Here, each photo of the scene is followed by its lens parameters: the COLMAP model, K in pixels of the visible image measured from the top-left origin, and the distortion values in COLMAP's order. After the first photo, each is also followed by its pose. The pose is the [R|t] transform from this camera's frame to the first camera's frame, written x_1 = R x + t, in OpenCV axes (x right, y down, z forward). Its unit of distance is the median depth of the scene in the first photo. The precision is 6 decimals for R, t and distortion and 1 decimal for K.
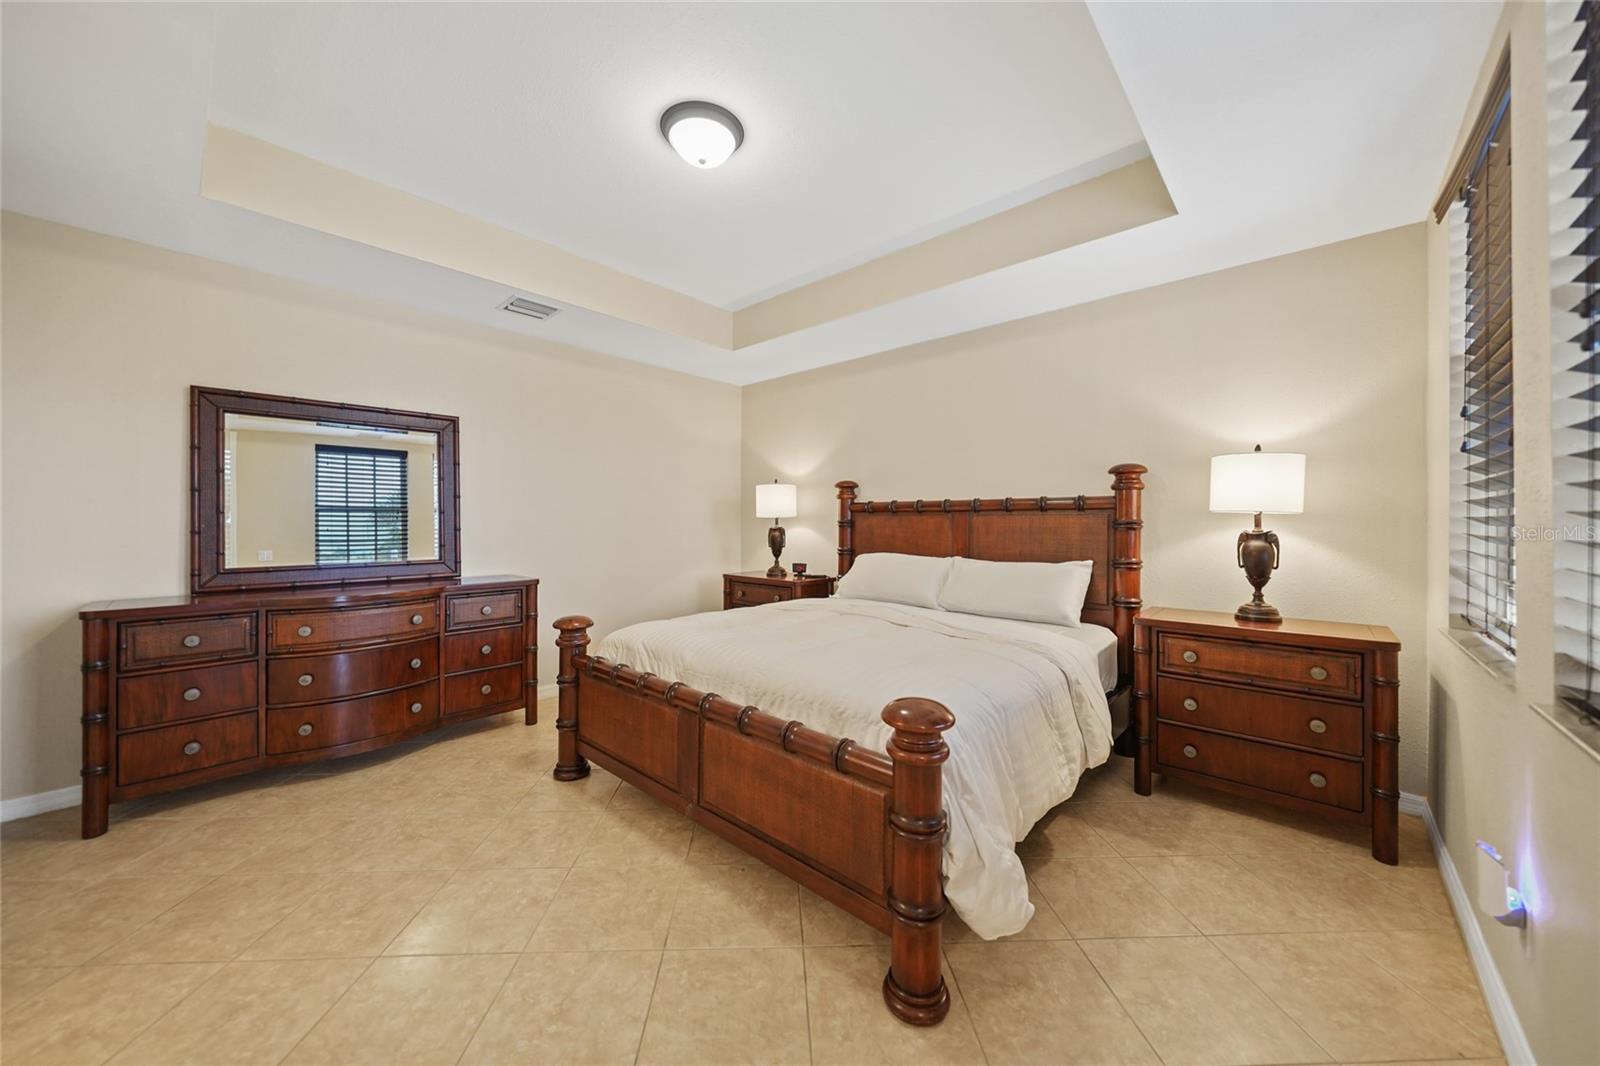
lens RADIAL K [[558.5, 0, 799.3], [0, 558.5, 523.9], [0, 0, 1]] dist [-0.001712, -0.000219]
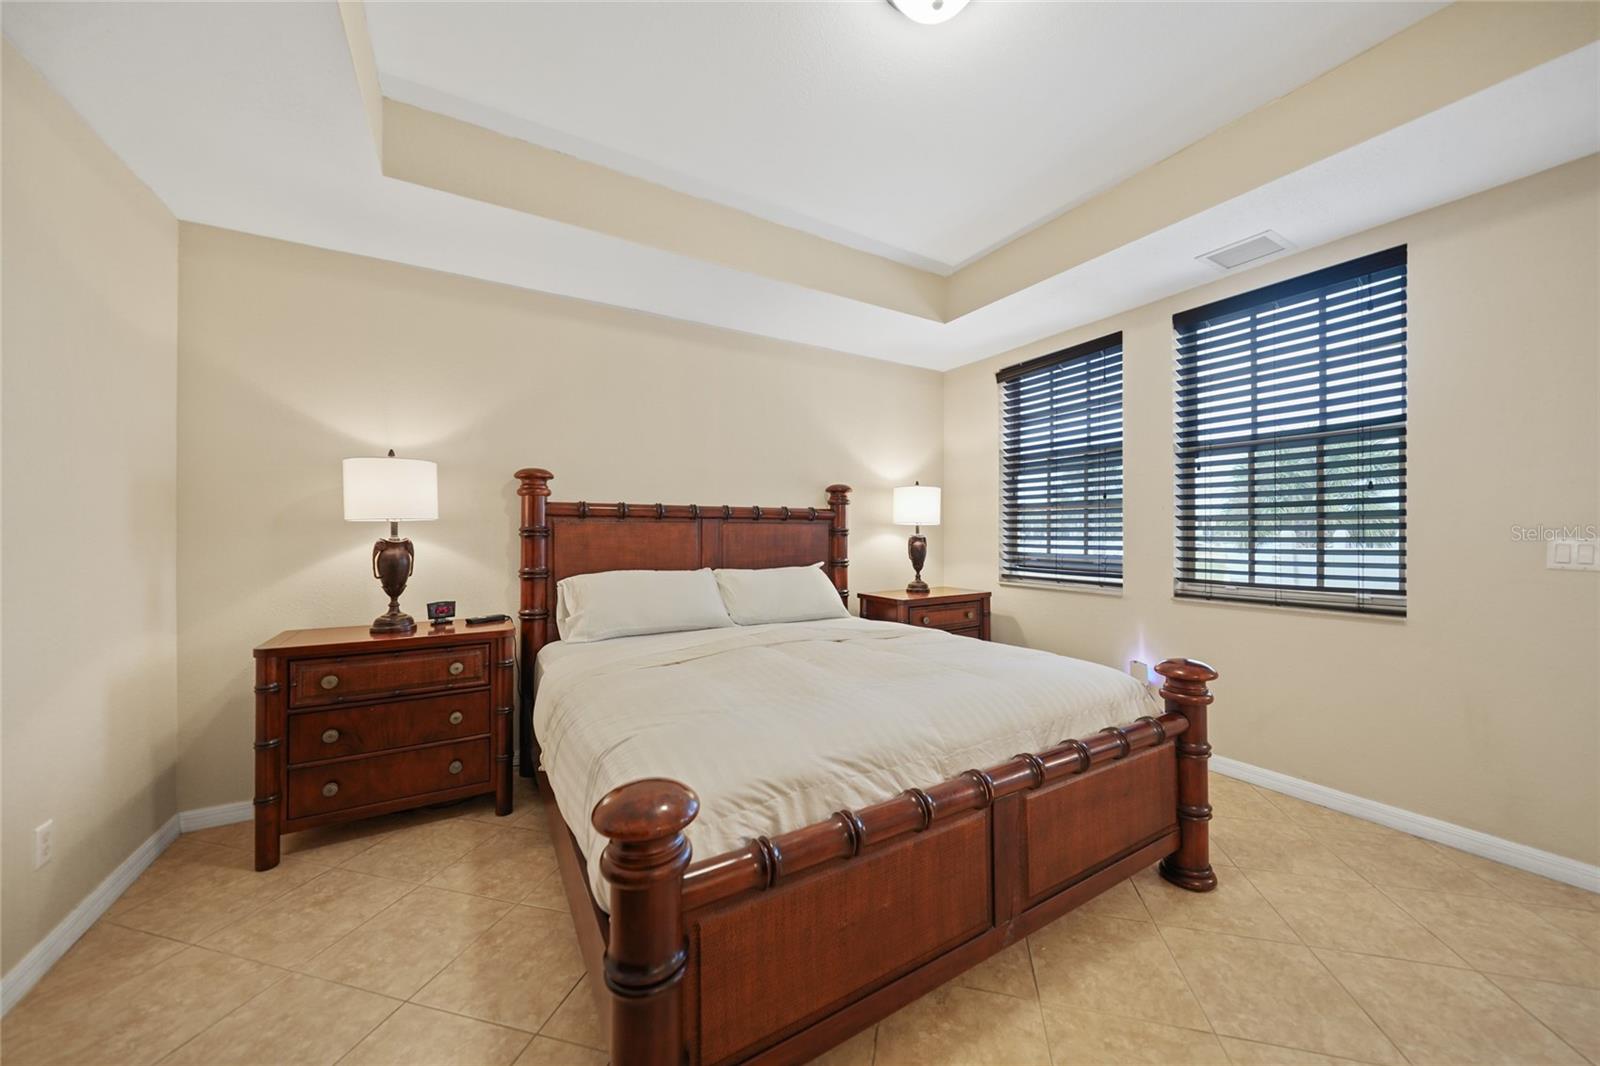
lens RADIAL K [[558.5, 0, 799.3], [0, 558.5, 523.9], [0, 0, 1]] dist [-0.001712, -0.000219]
pose [[0.293413, 0.008336, 0.955950, -0.556537], [0.003928, 0.999943, -0.009926, -0.003957], [-0.955978, 0.006667, 0.293363, 0.602485]]
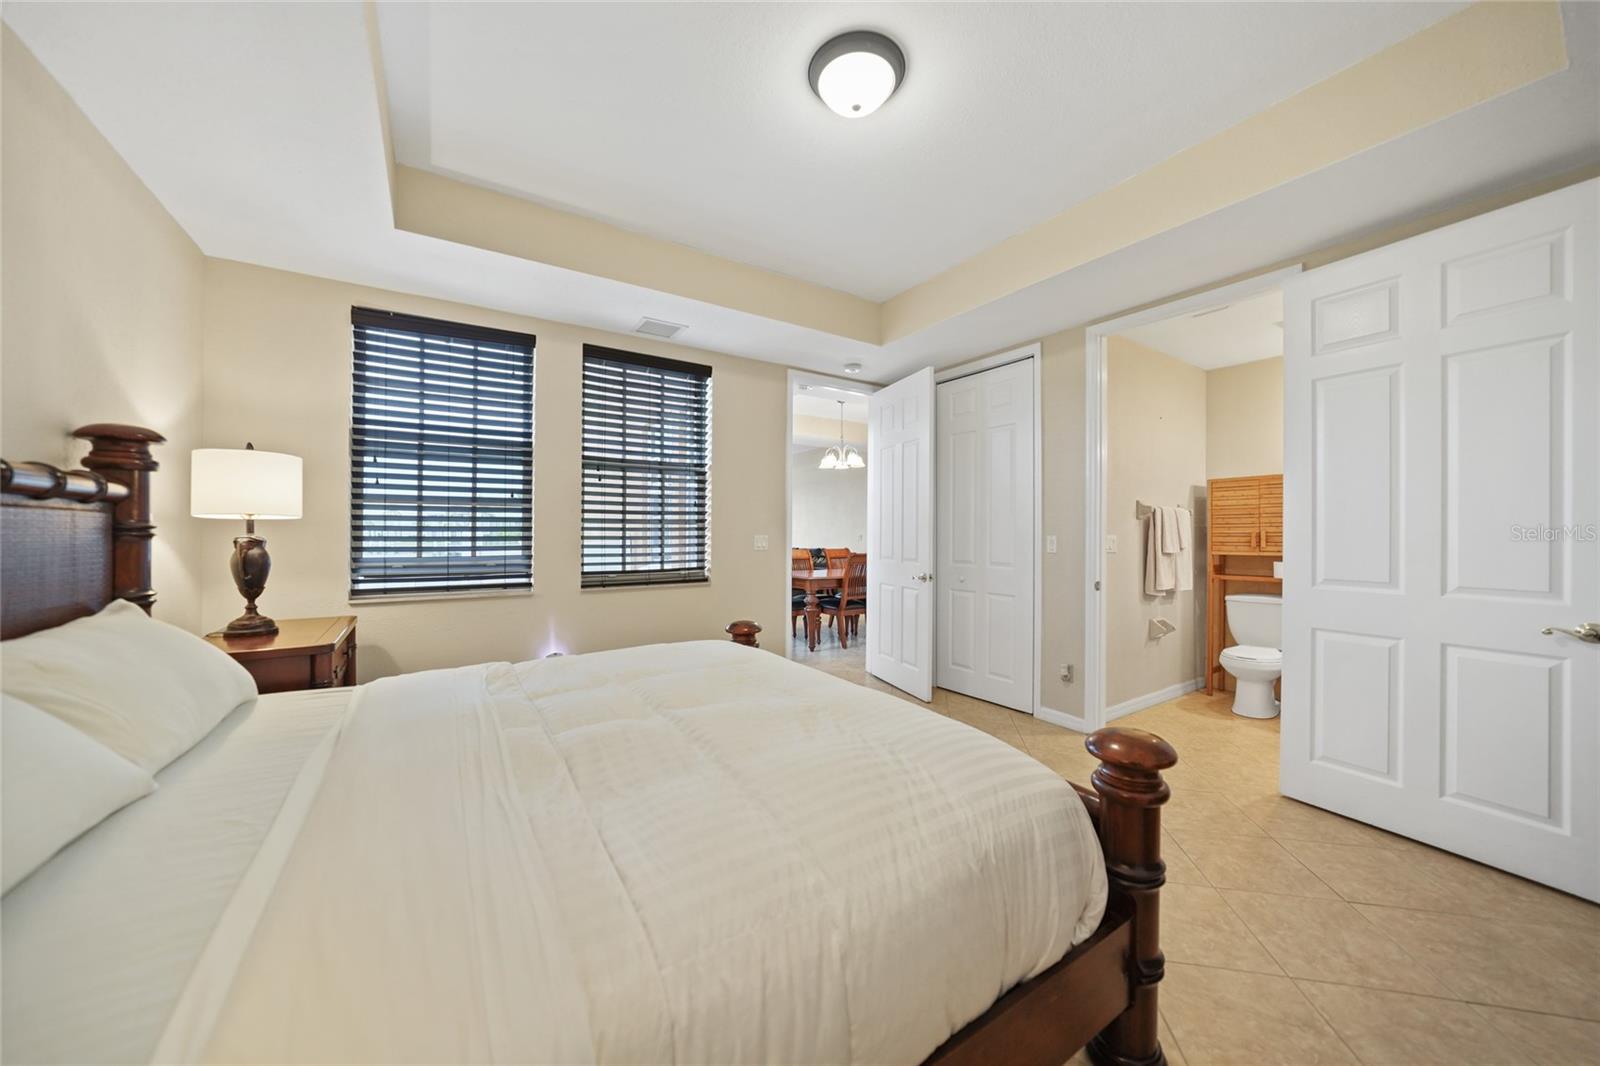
lens RADIAL K [[560.0, 0, 803.5], [0, 560.0, 527.8], [0, 0, 1]] dist [-0.000612, -0.000156]
pose [[-0.967033, -0.007686, 0.254537, -0.198505], [-0.009438, 0.999939, -0.005662, -0.003672], [-0.254478, -0.007877, -0.967047, 1.164583]]
